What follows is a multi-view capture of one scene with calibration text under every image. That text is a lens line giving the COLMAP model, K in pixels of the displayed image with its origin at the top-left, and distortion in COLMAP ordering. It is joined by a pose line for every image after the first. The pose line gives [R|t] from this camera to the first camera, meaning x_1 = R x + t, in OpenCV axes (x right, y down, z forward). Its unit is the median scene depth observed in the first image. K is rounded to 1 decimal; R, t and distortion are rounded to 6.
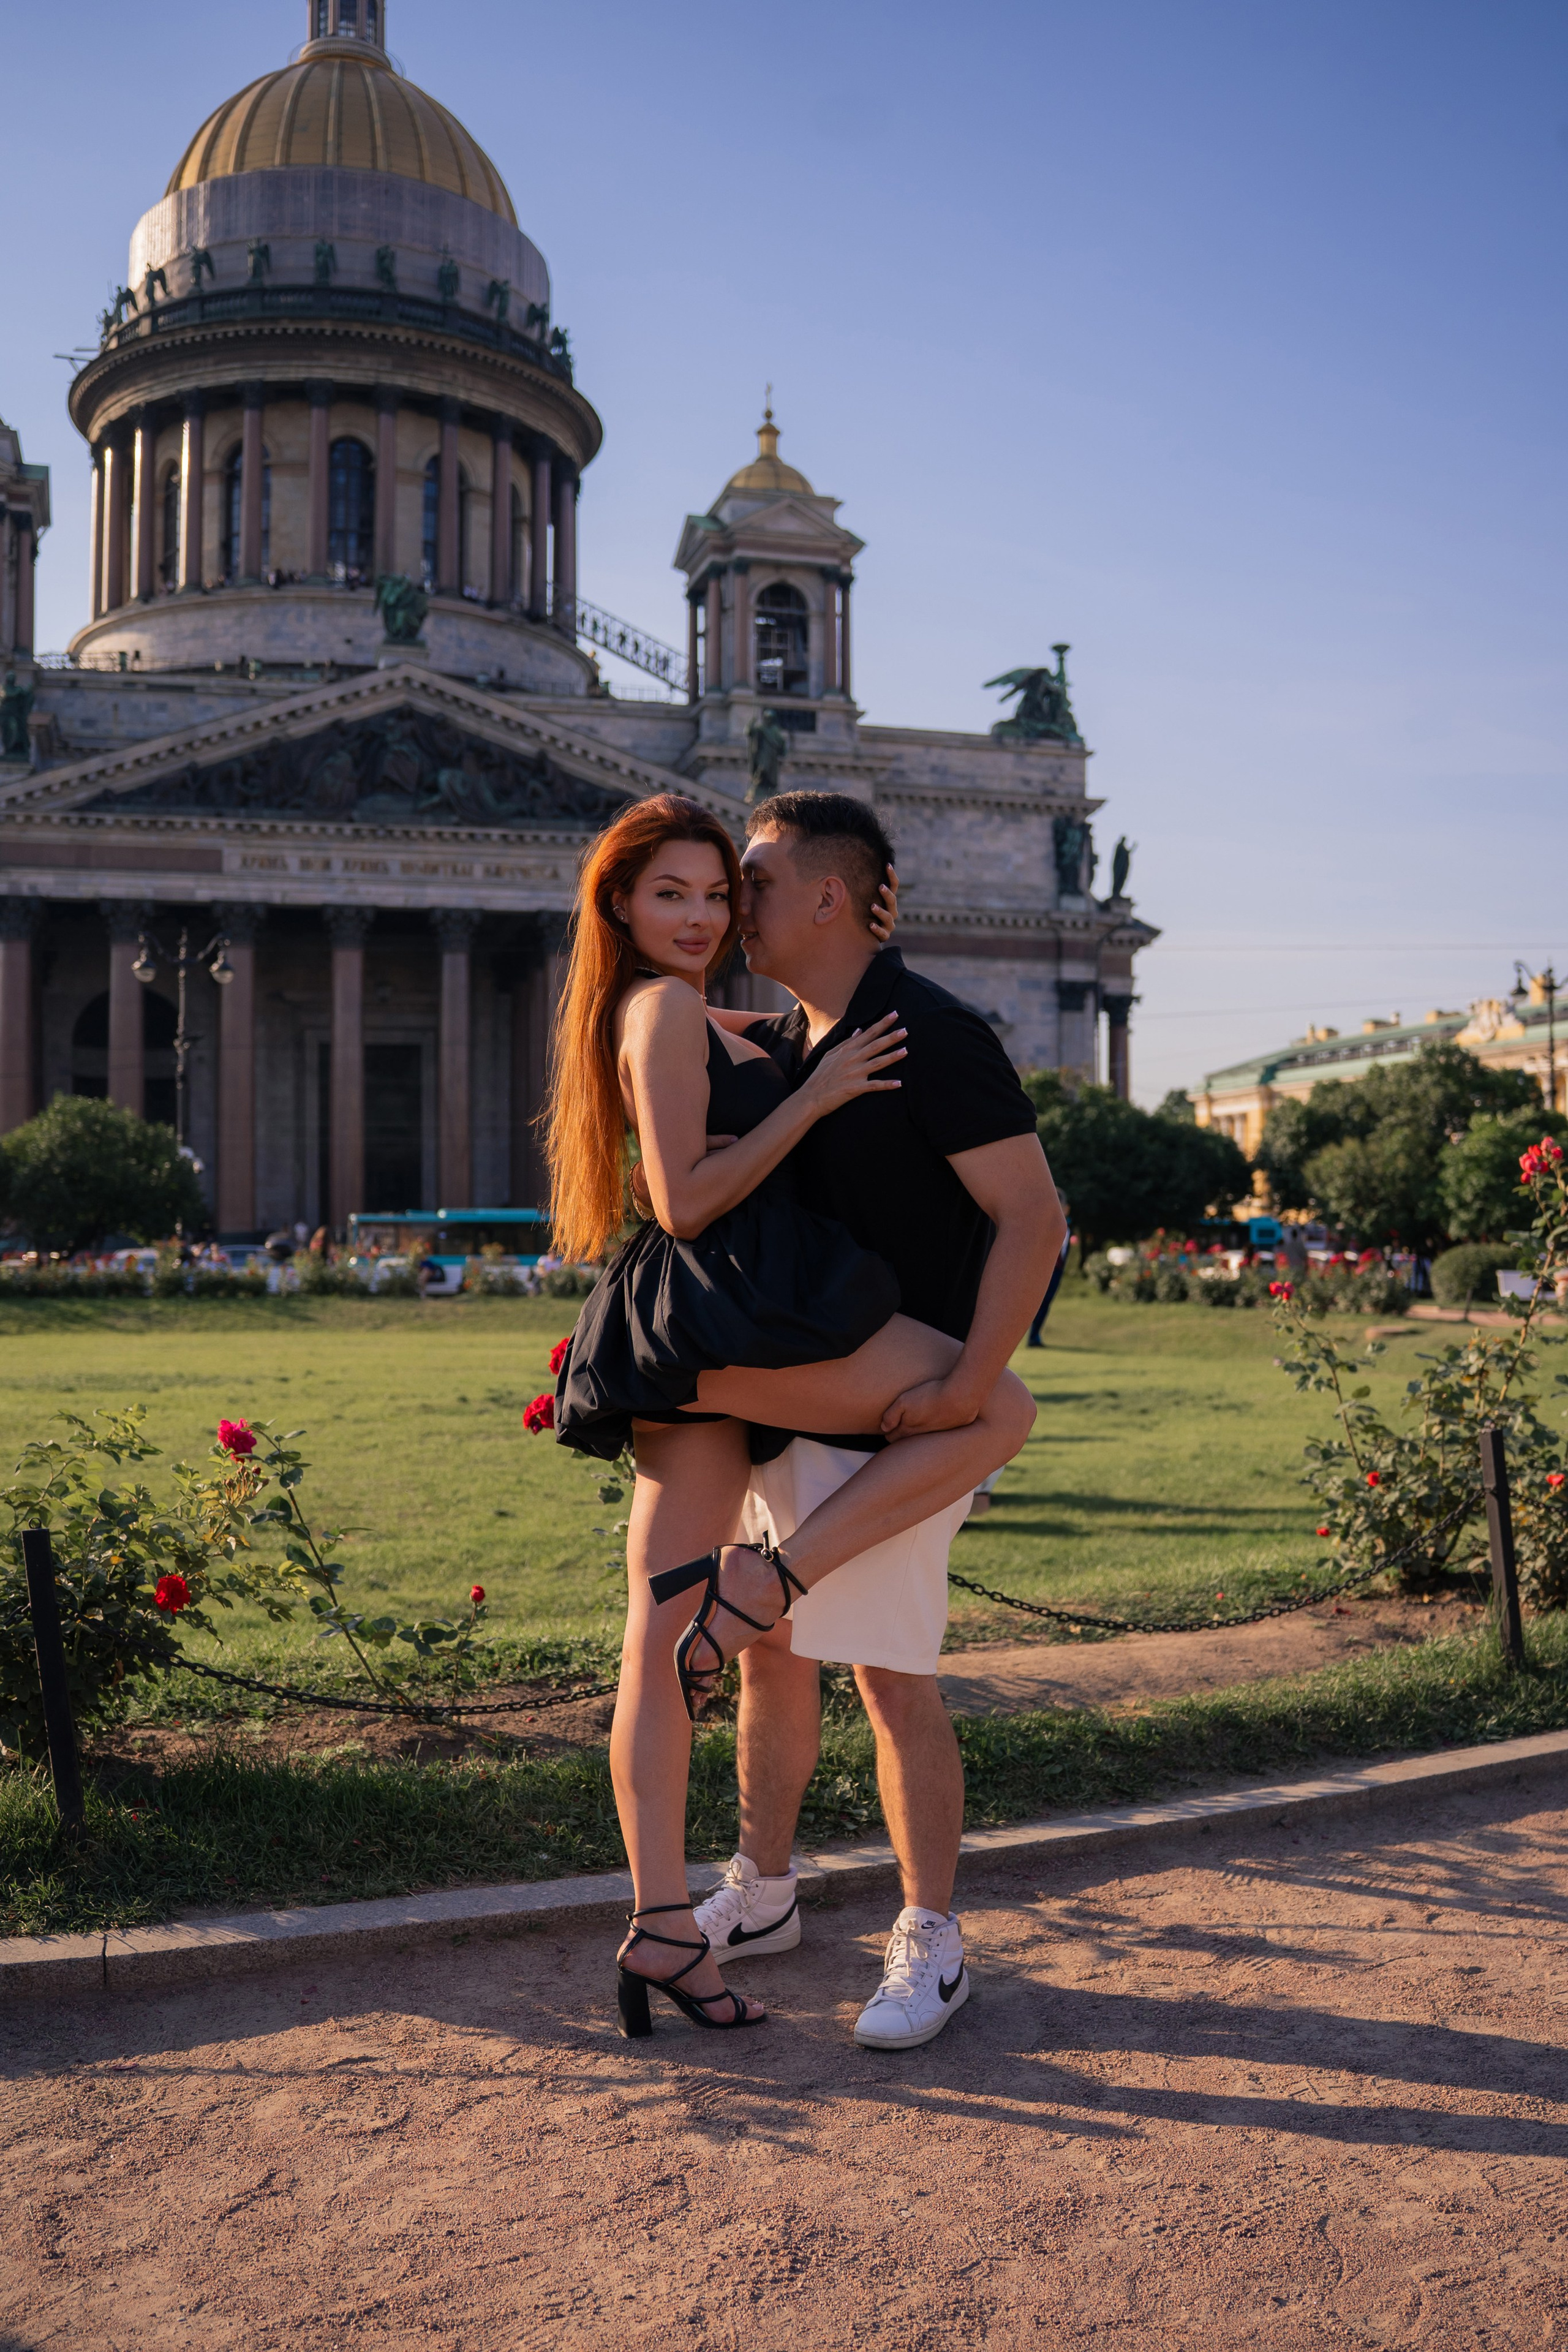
lens RADIAL K [[2209.4, 0, 820.2], [0, 2209.4, 1332.5], [0, 0, 1]] dist [-0.195071, 0.191484]
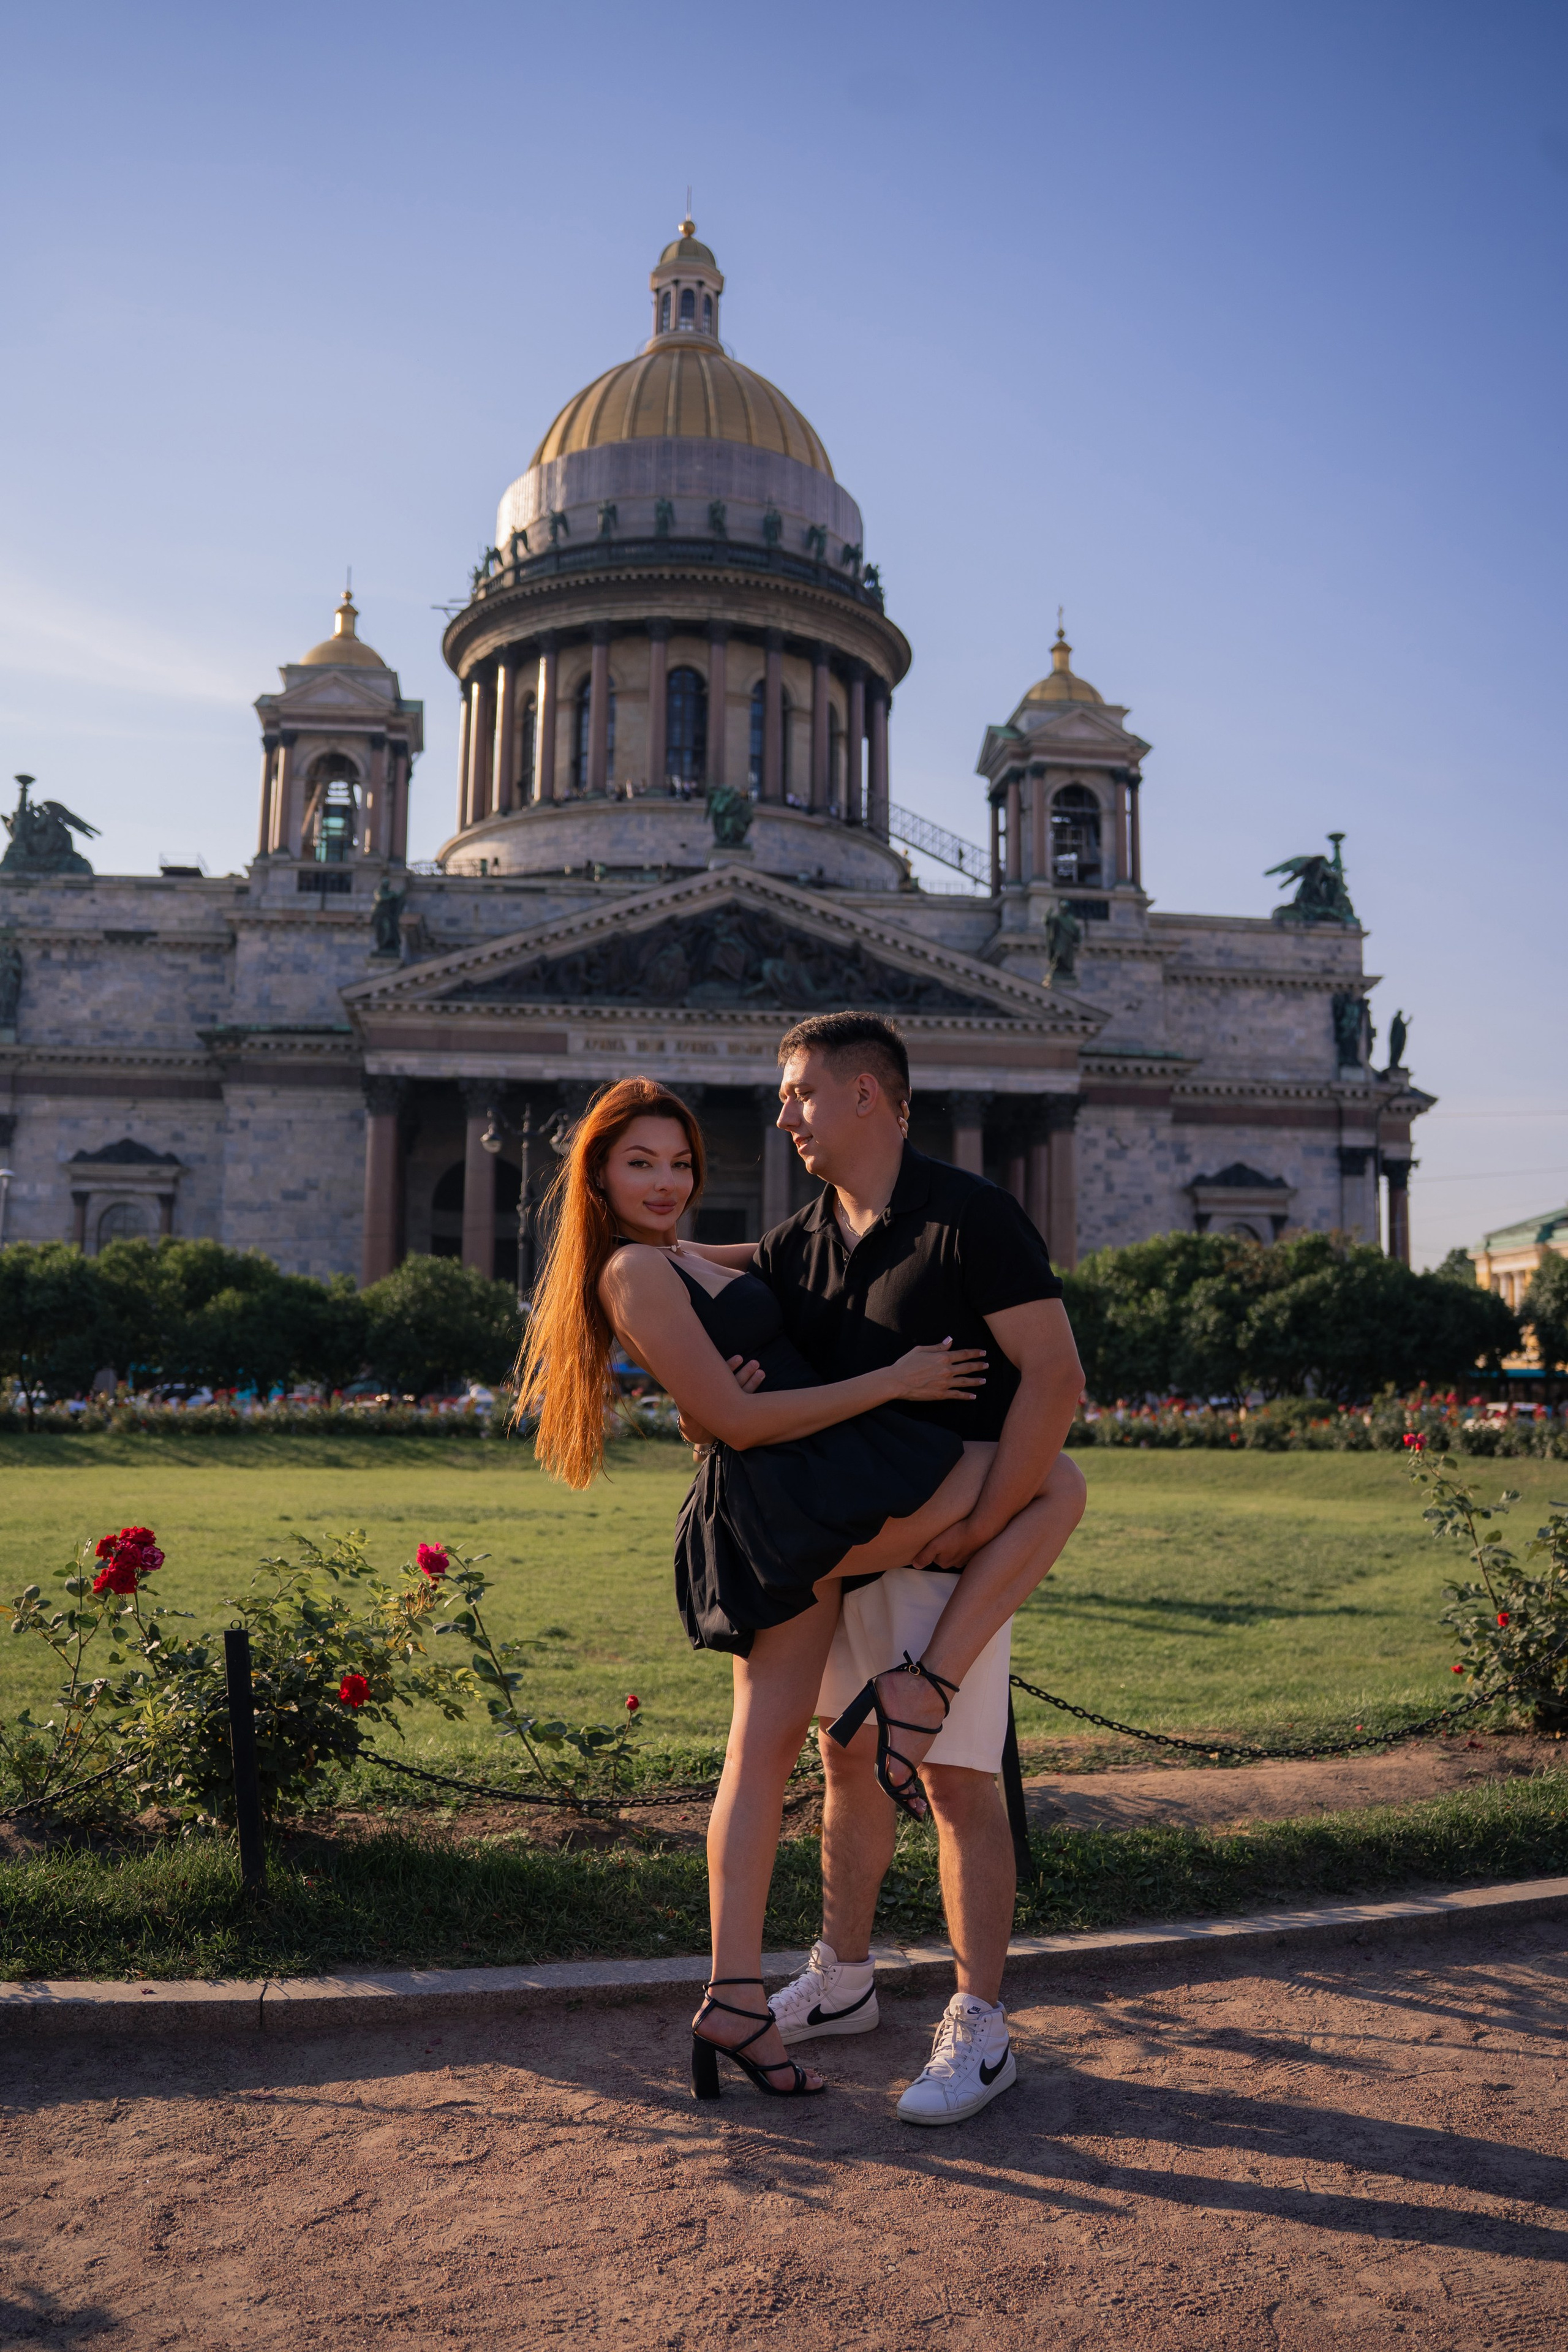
lens RADIAL K [[2057.7, 0, 774.1], [0, 2057.7, 1237.2], [0, 0, 1]] dist [-0.184023, 0.178616]
pose [[0.985819, -0.003473, -0.167775, 0.004345], [-0.016023, 0.993269, -0.114714, 0.000009], [0.167044, 0.115775, 0.979128, -0.002080]]
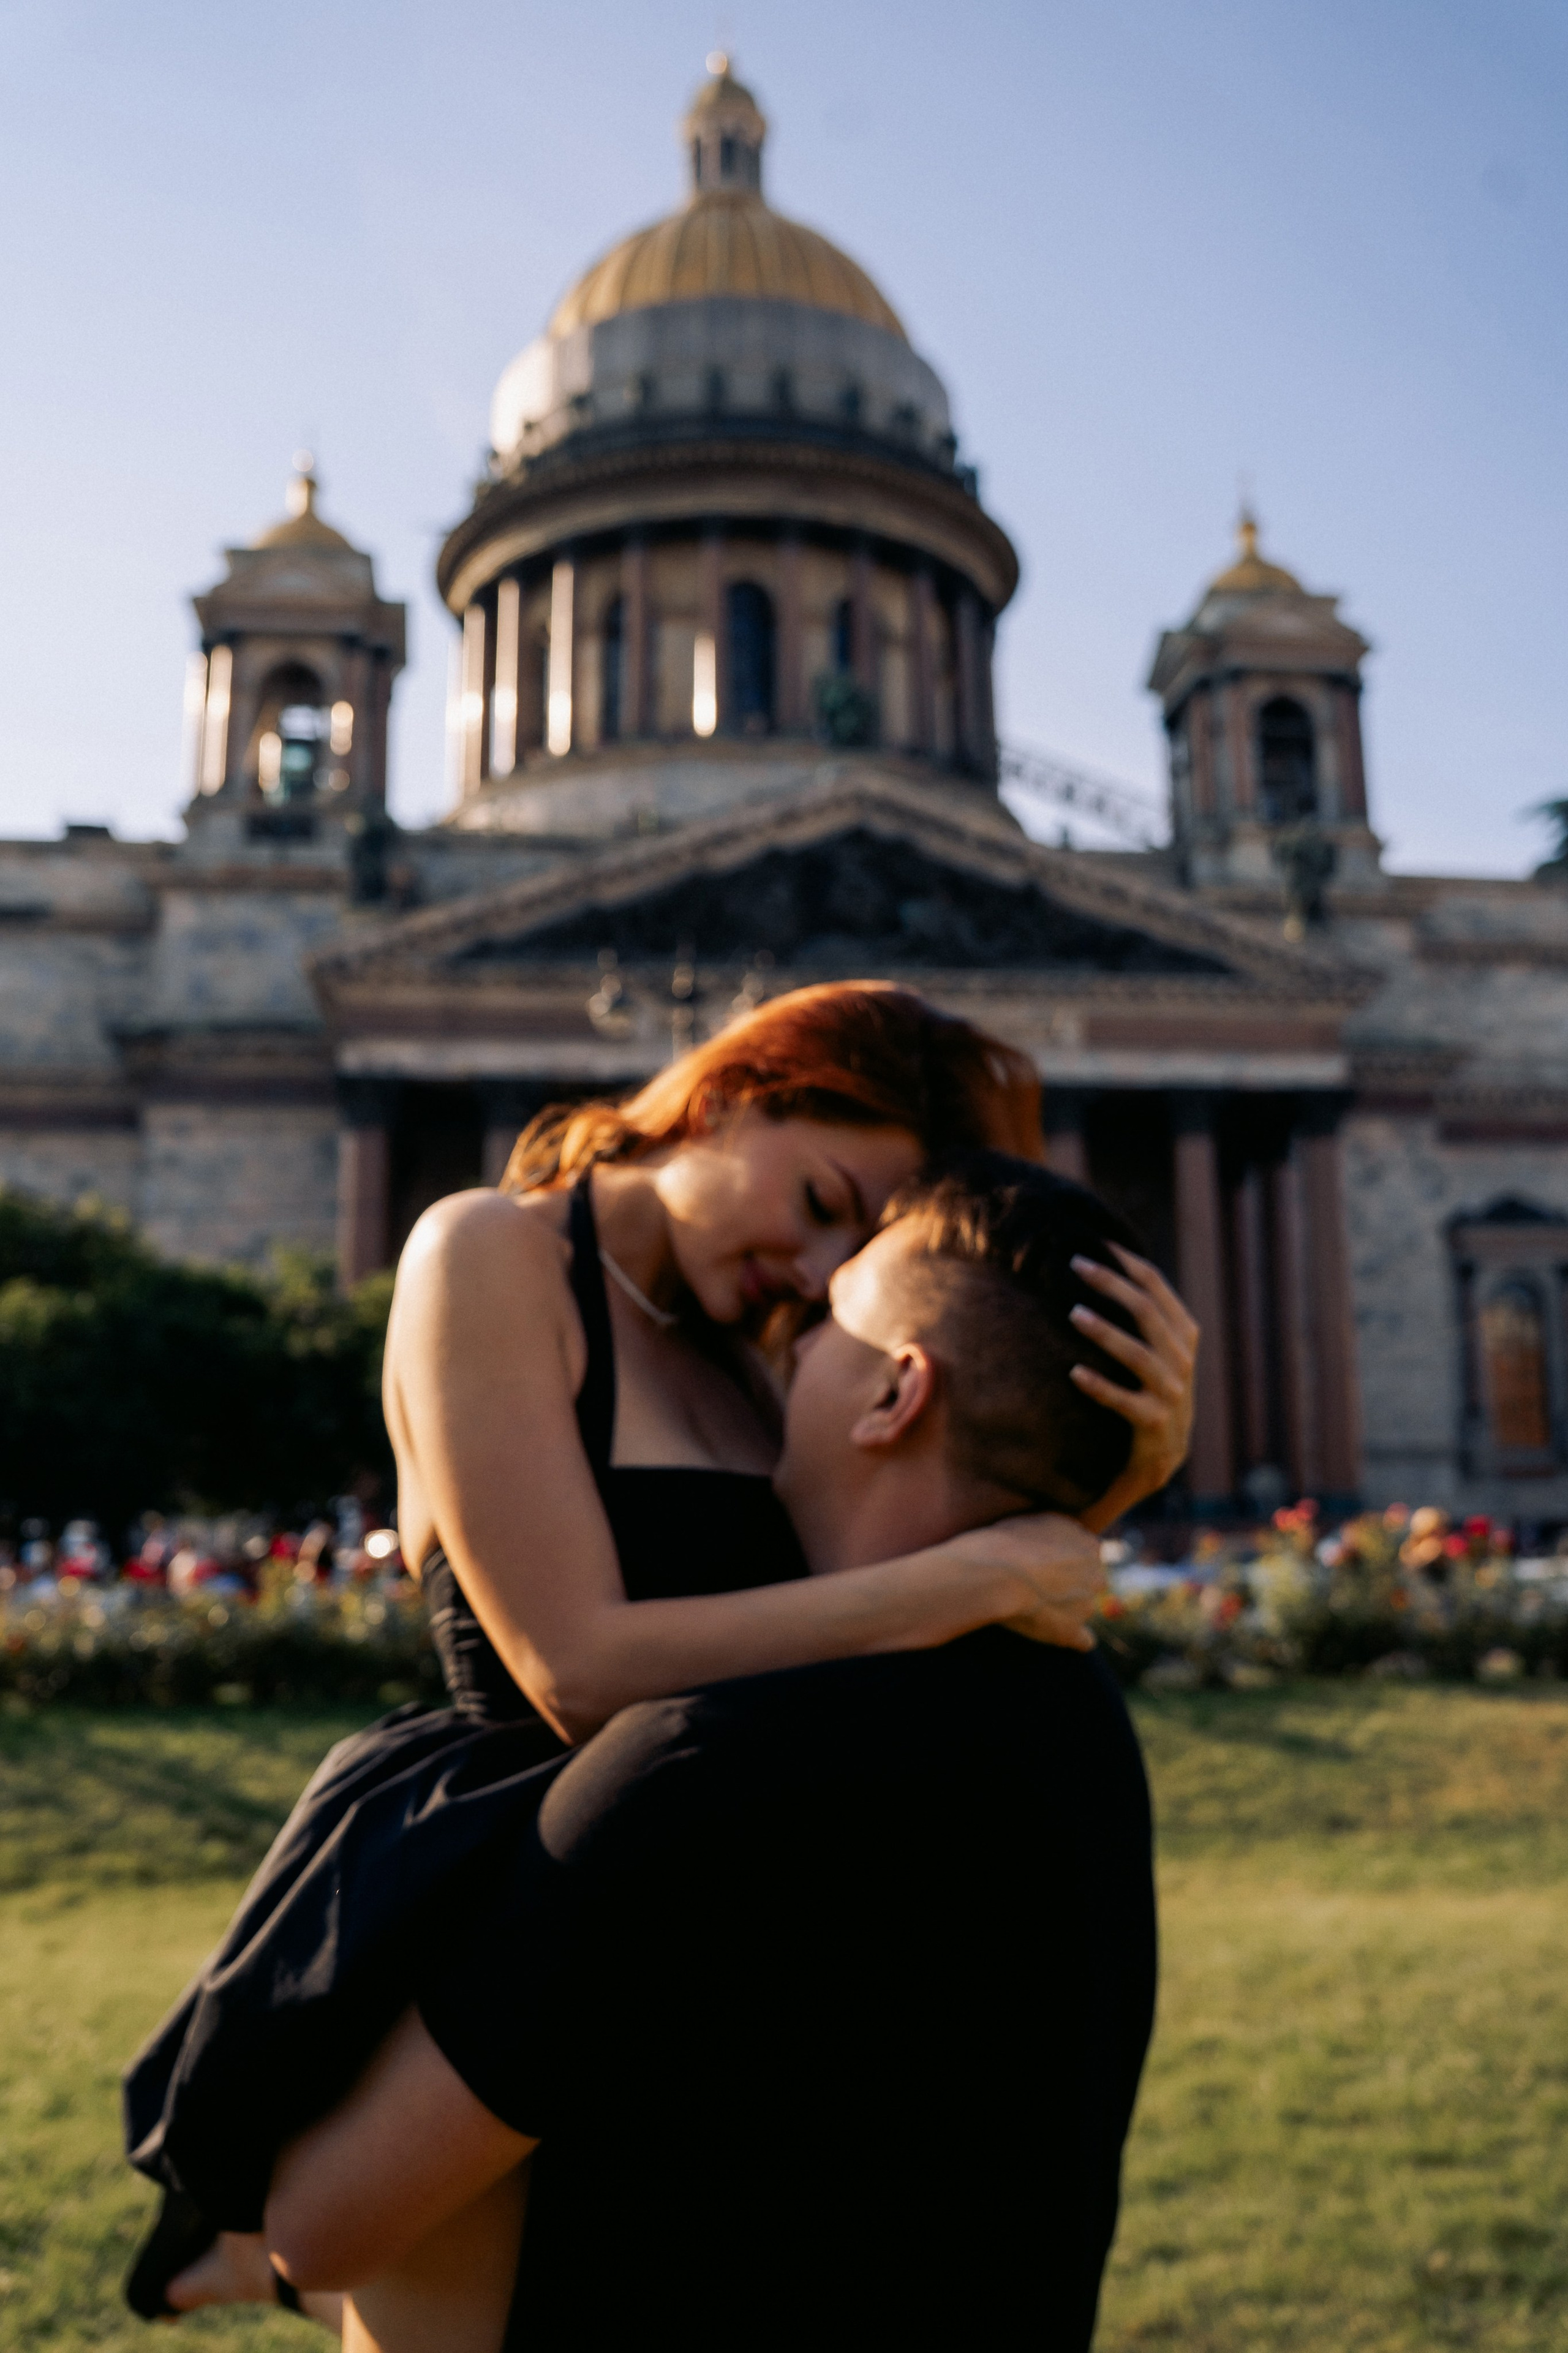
lens RADIAL K [[2194.7, 0, 784.0], [0, 2194.7, 1176.5], [0, 0, 1]] dist [-0.101556, 0.014292]
pose [[0.986292, -0.039125, -0.160306, -0.095091], [0.007411, 0.981007, -0.193829, -0.010662], [0.164845, 0.189983, 0.967849, 0.247913]]
